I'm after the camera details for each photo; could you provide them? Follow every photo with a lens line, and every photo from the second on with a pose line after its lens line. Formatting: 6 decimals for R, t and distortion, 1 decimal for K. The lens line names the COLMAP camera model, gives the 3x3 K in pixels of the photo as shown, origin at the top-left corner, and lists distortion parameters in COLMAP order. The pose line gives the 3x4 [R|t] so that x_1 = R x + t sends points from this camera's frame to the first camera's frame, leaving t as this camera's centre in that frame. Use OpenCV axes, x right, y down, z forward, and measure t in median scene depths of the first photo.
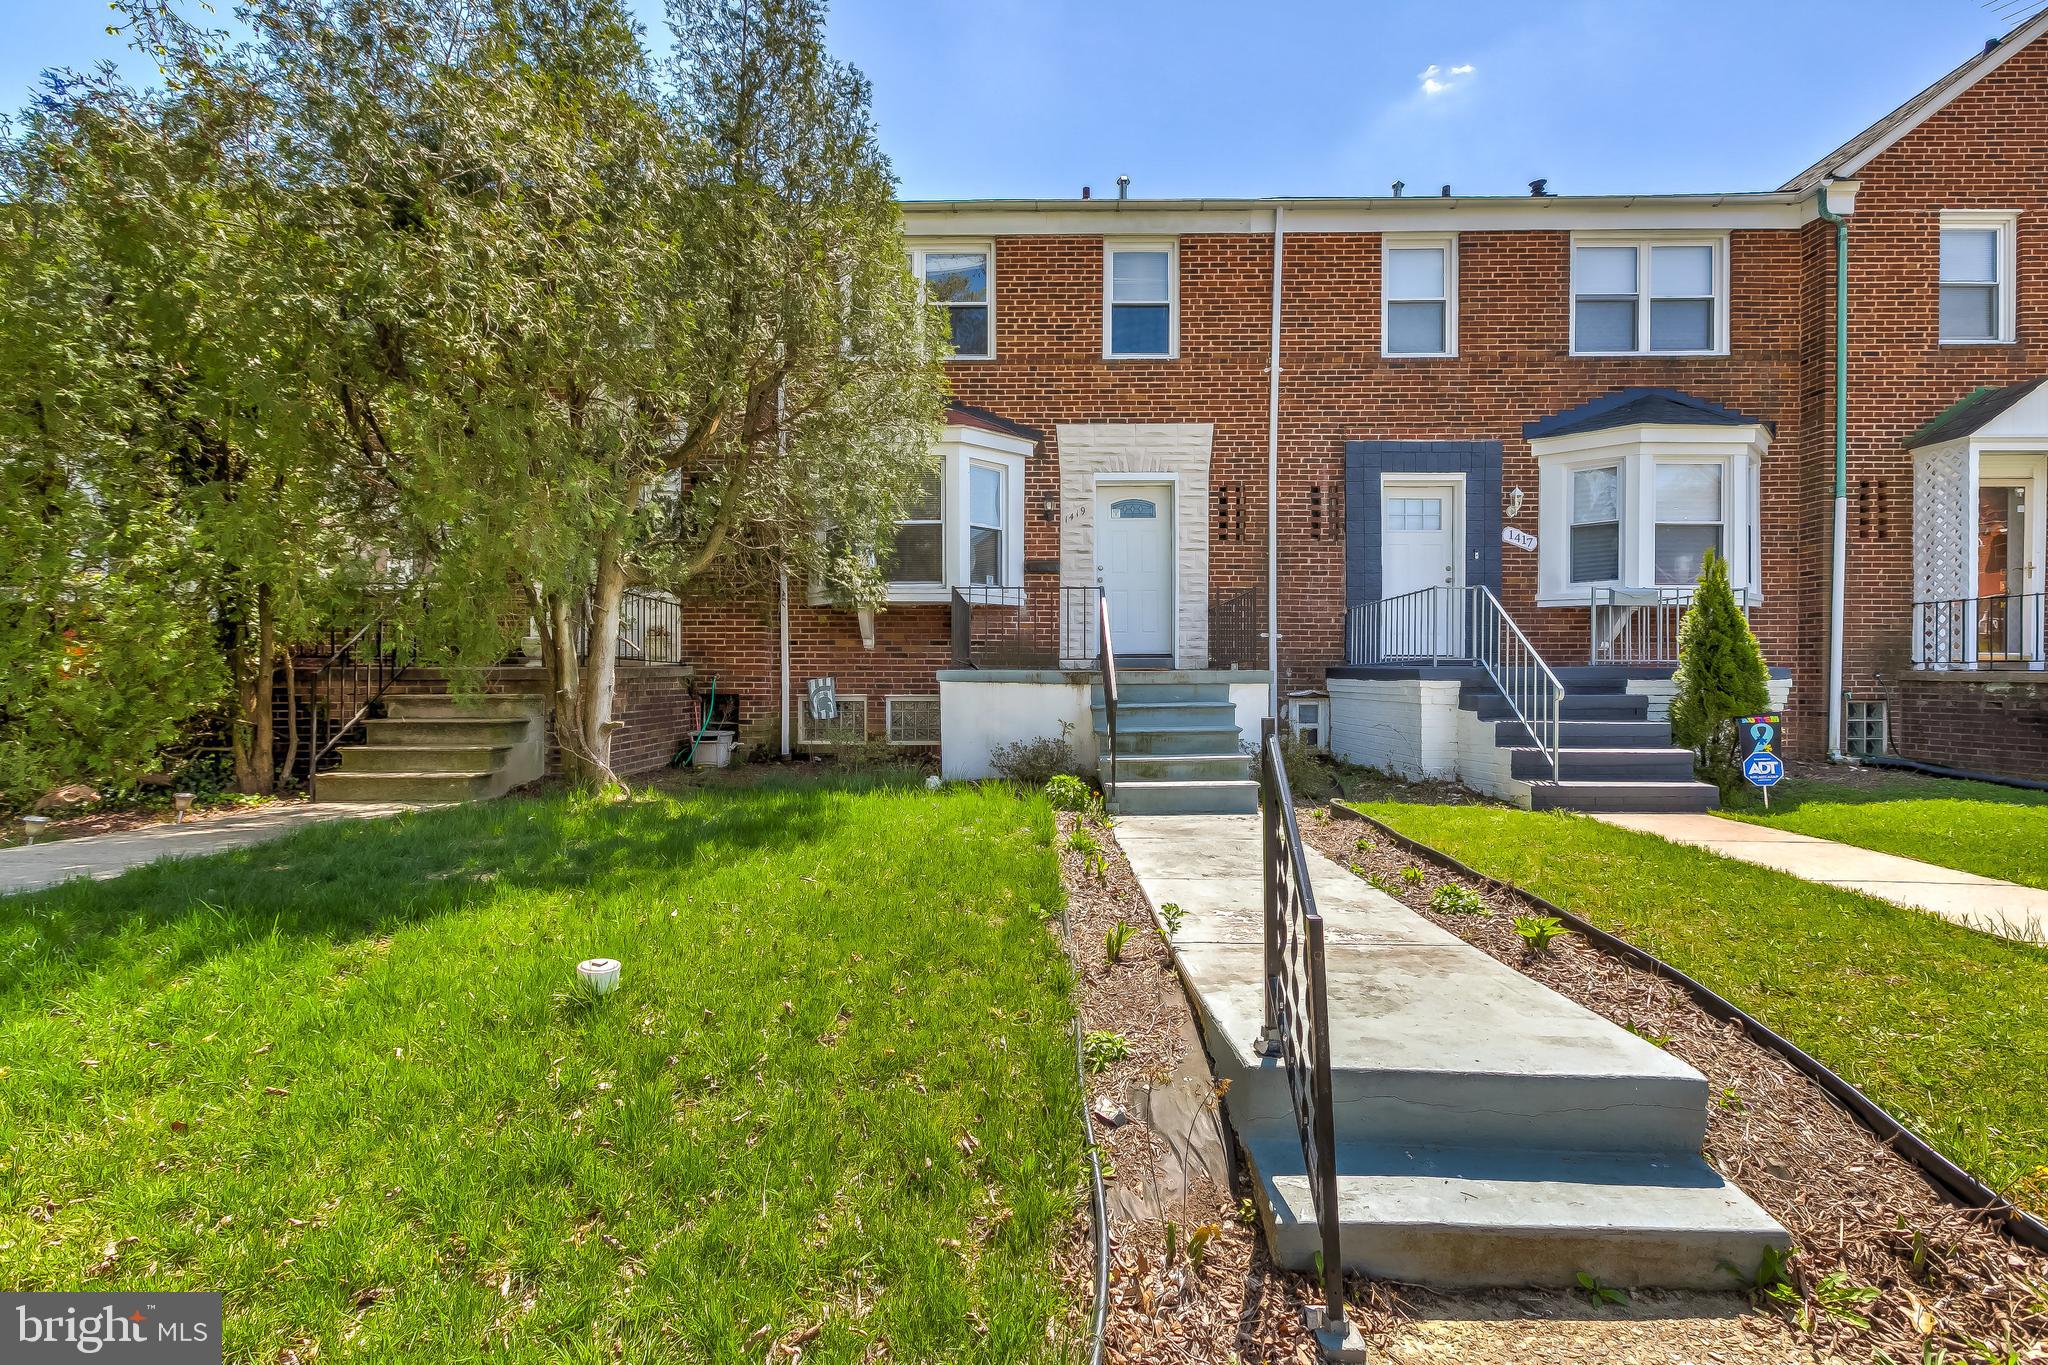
lens RADIAL K [[919.6, 0, 1023.1], [0, 919.6, 676.1], [0, 0, 1]] dist [0.001089, 0.000207]
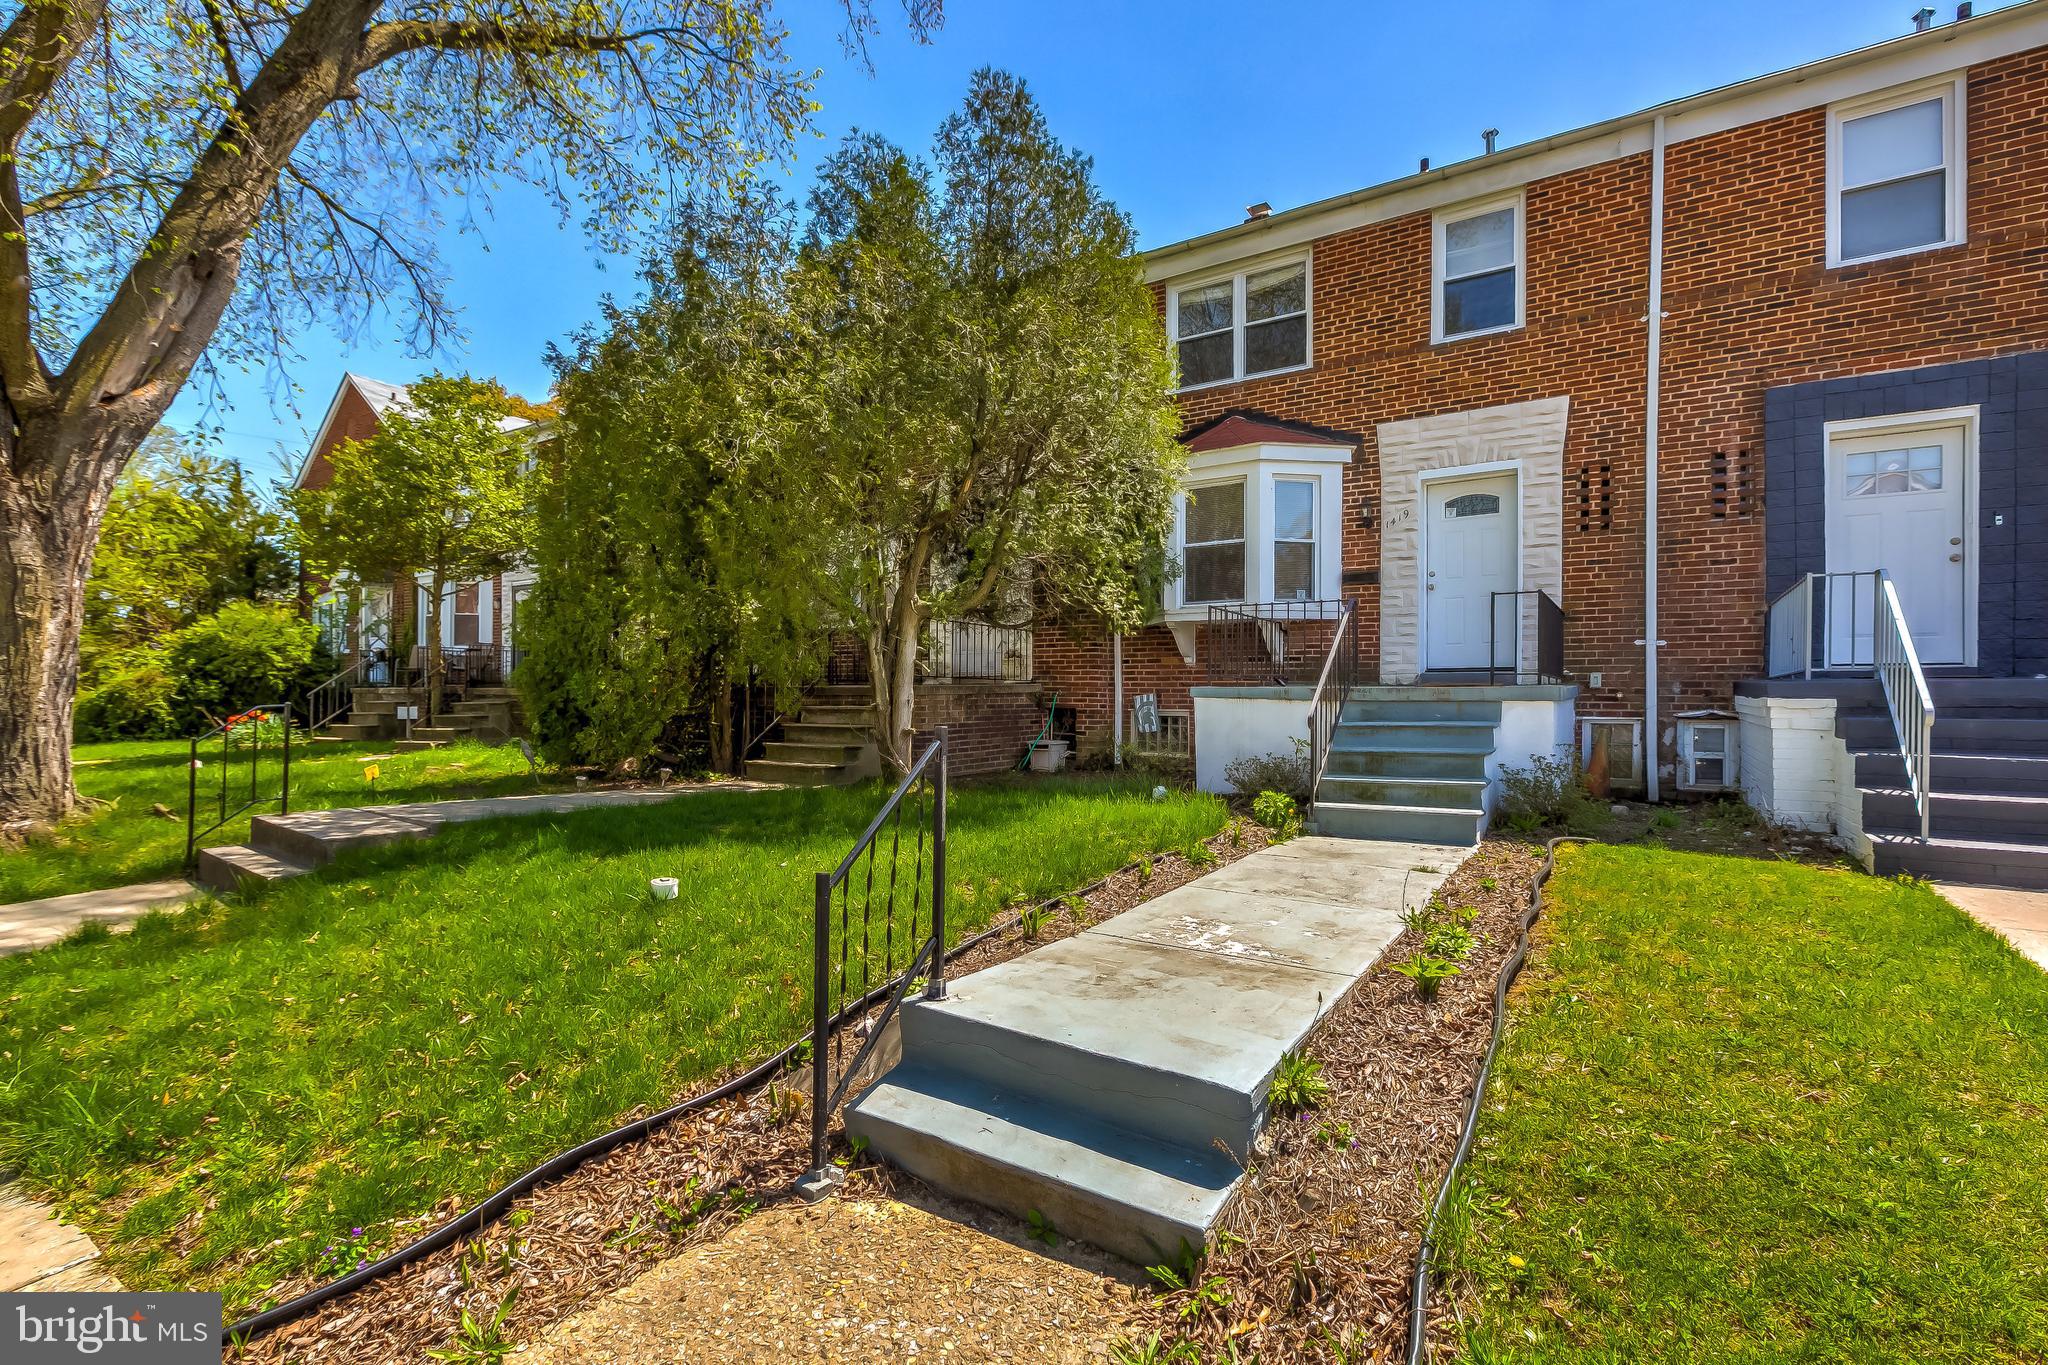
lens RADIAL K [[933.9, 0, 1023.4], [0, 933.9, 691.6], [0, 0, 1]] dist [0.001284, -0.000151]
pose [[0.844477, 0.000105, -0.535591, 0.309015], [-0.000503, 1.000000, -0.000597, -0.000028], [0.535591, 0.000773, 0.844477, 0.001598]]
